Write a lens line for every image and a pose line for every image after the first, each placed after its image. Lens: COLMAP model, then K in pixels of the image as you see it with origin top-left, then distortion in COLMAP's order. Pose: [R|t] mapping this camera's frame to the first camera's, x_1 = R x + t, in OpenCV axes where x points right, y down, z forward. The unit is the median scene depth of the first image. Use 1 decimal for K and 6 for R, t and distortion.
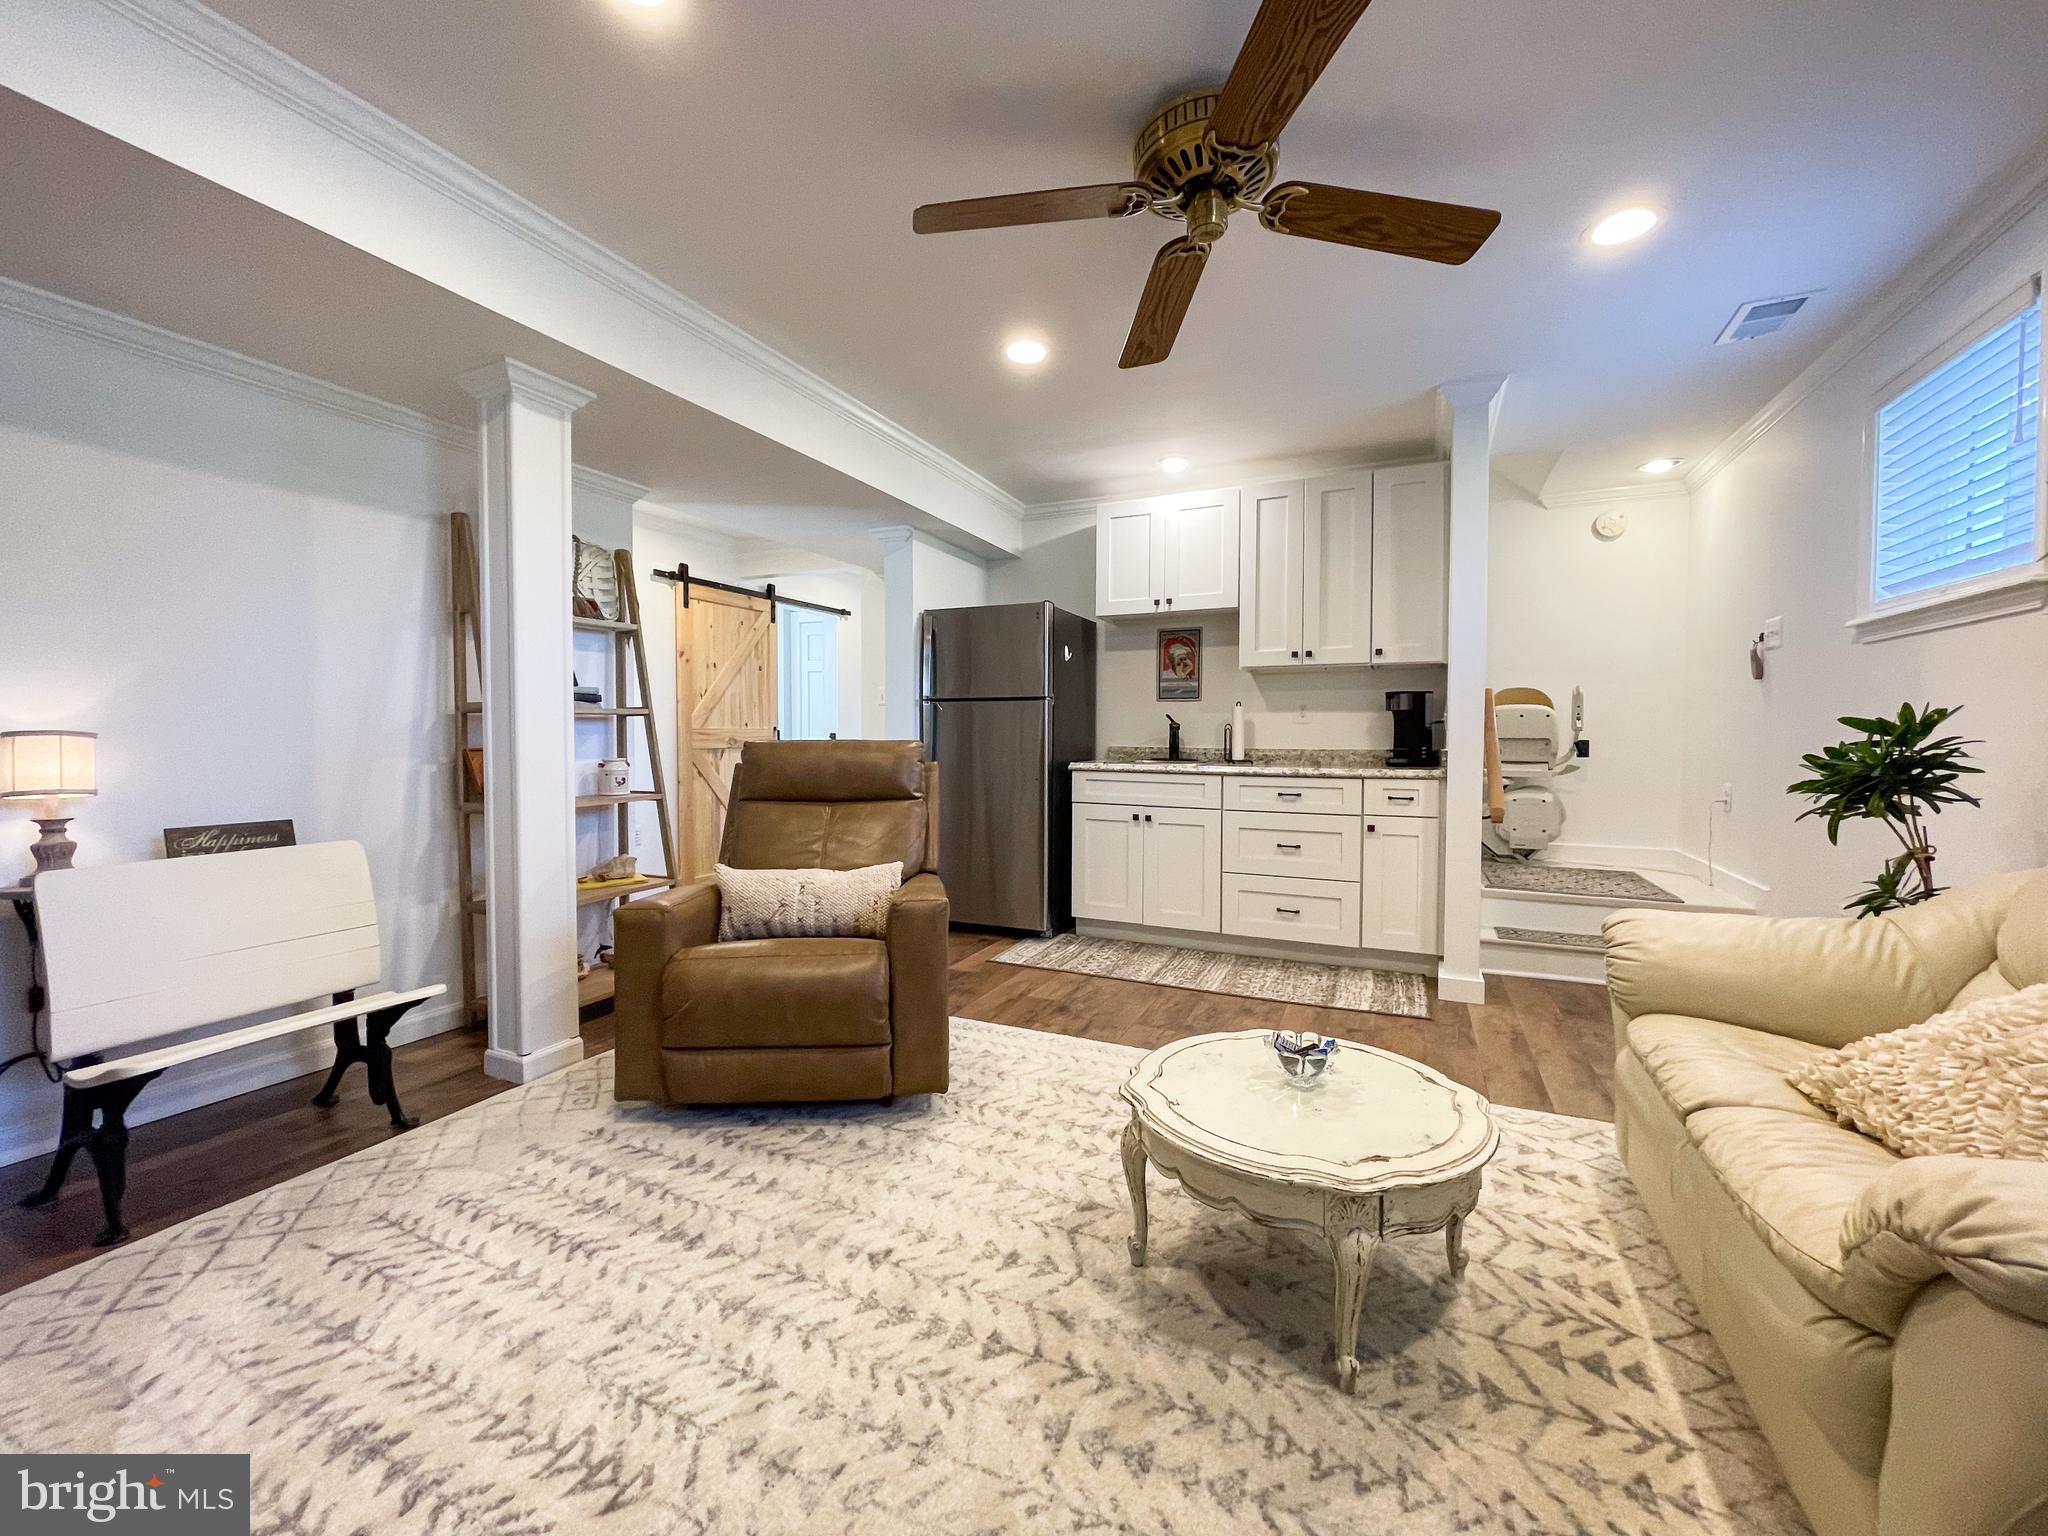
lens RADIAL K [[821.7, 0, 1028.7], [0, 821.7, 760.6], [0, 0, 1]] dist [0.026654, 0.000005]
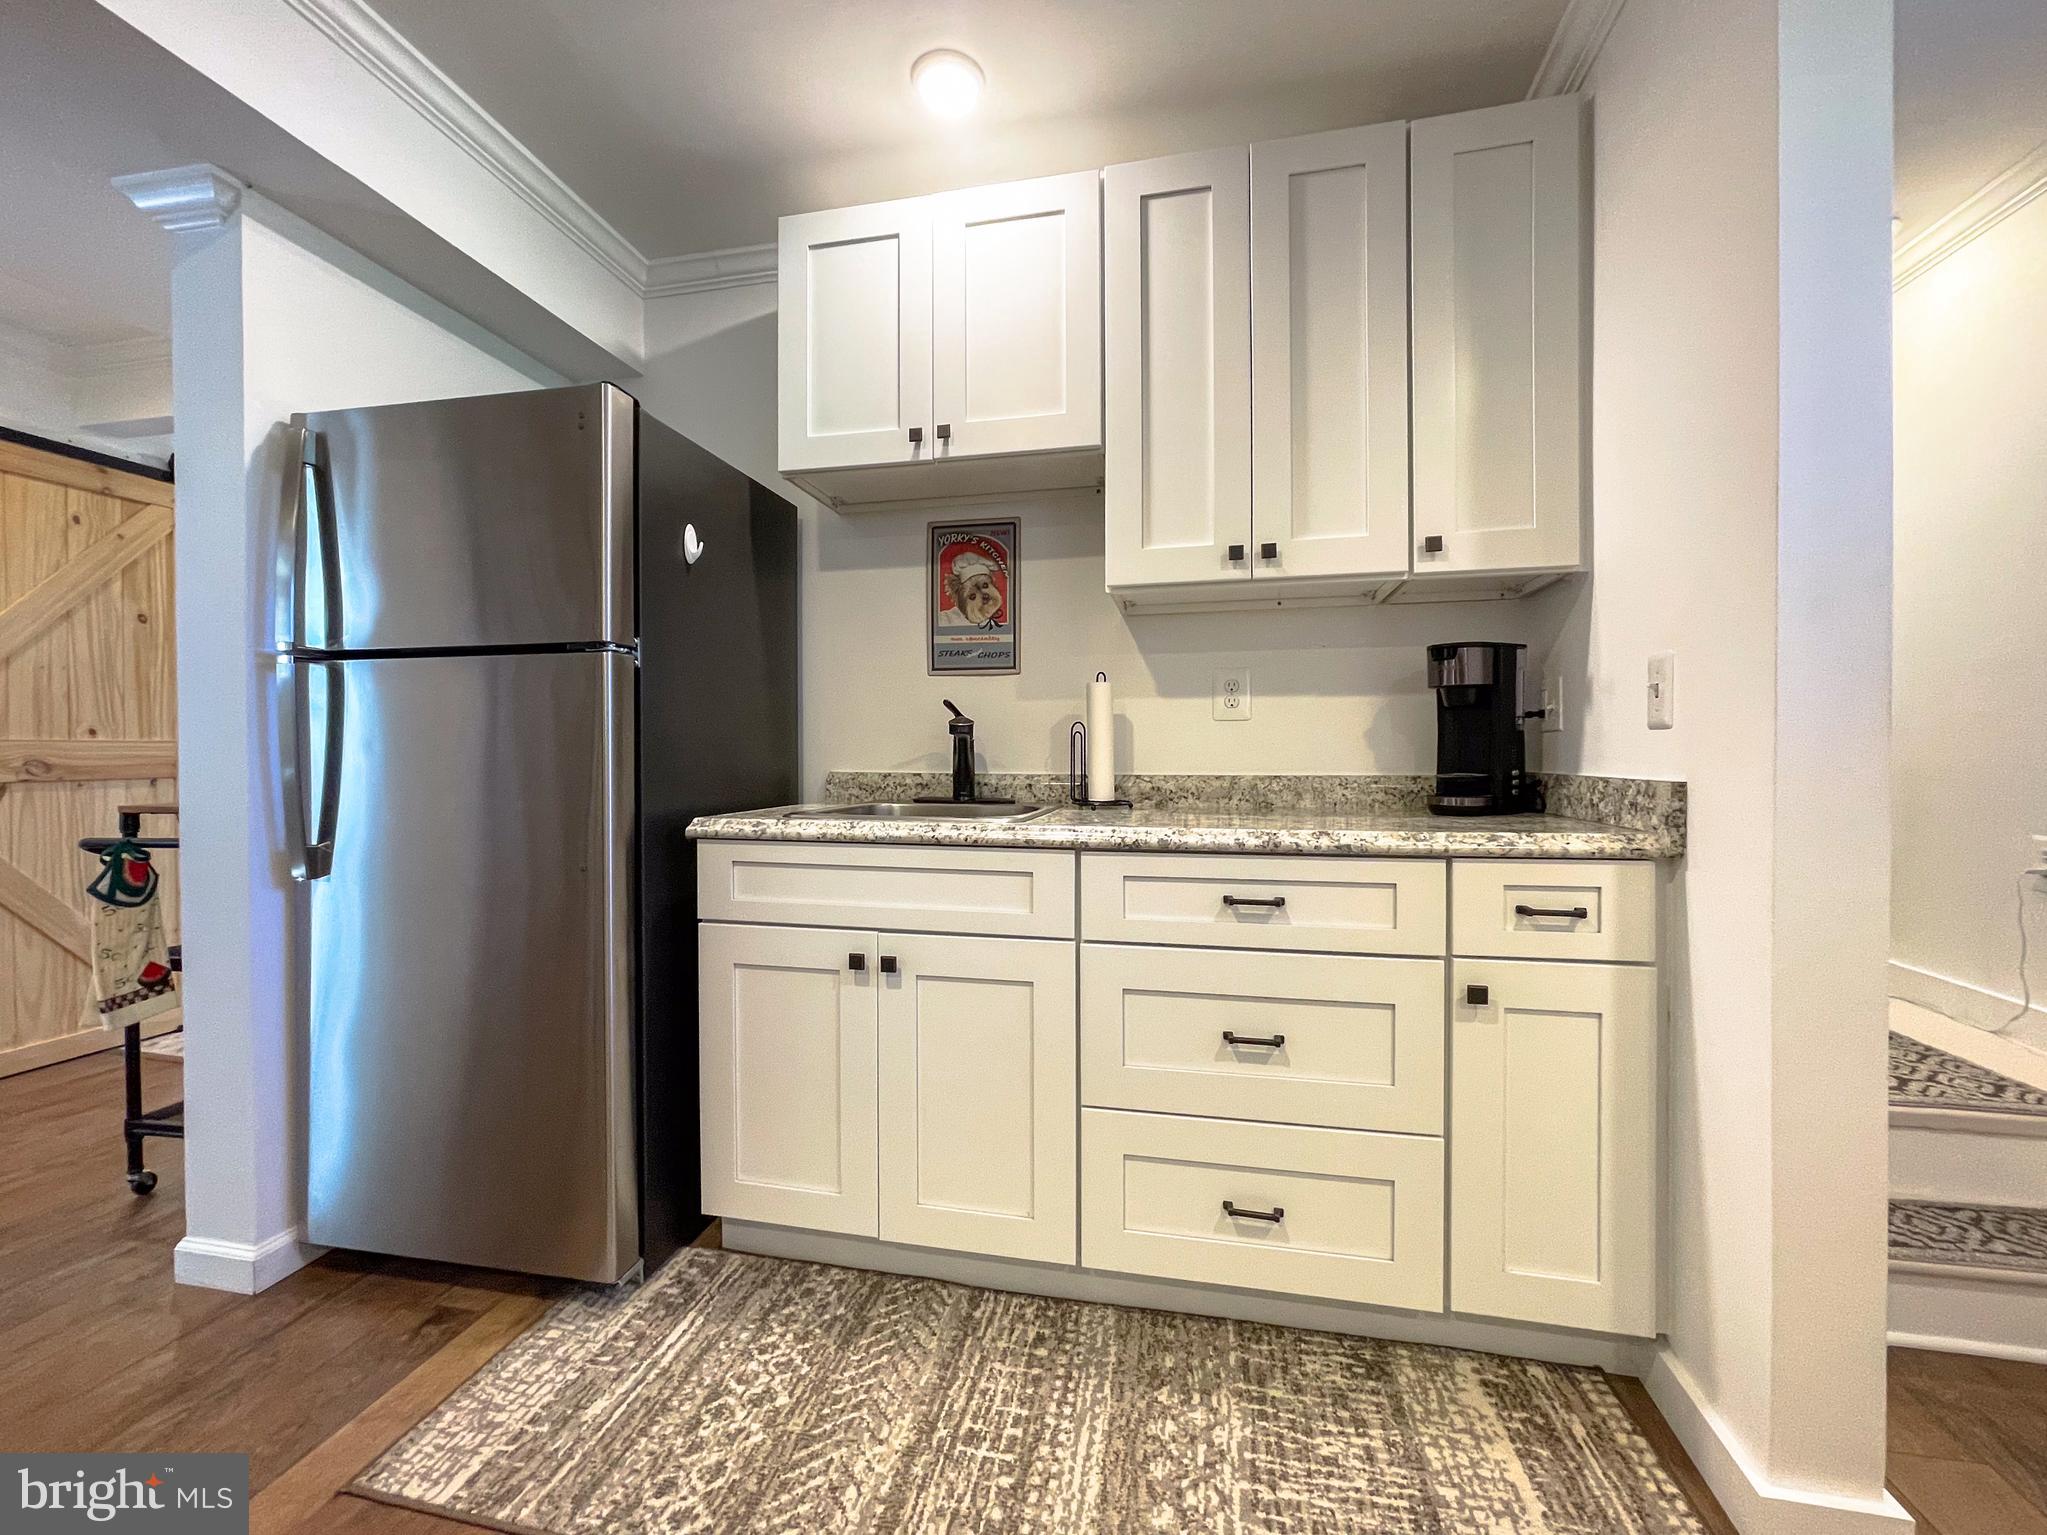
lens RADIAL K [[821.3, 0, 1028.2], [0, 821.3, 760.1], [0, 0, 1]] dist [0.026654, 0.000005]
pose [[0.976242, -0.008044, 0.216535, 0.120811], [0.012803, 0.999706, -0.020586, -0.014812], [-0.216306, 0.022870, 0.976058, 0.584009]]
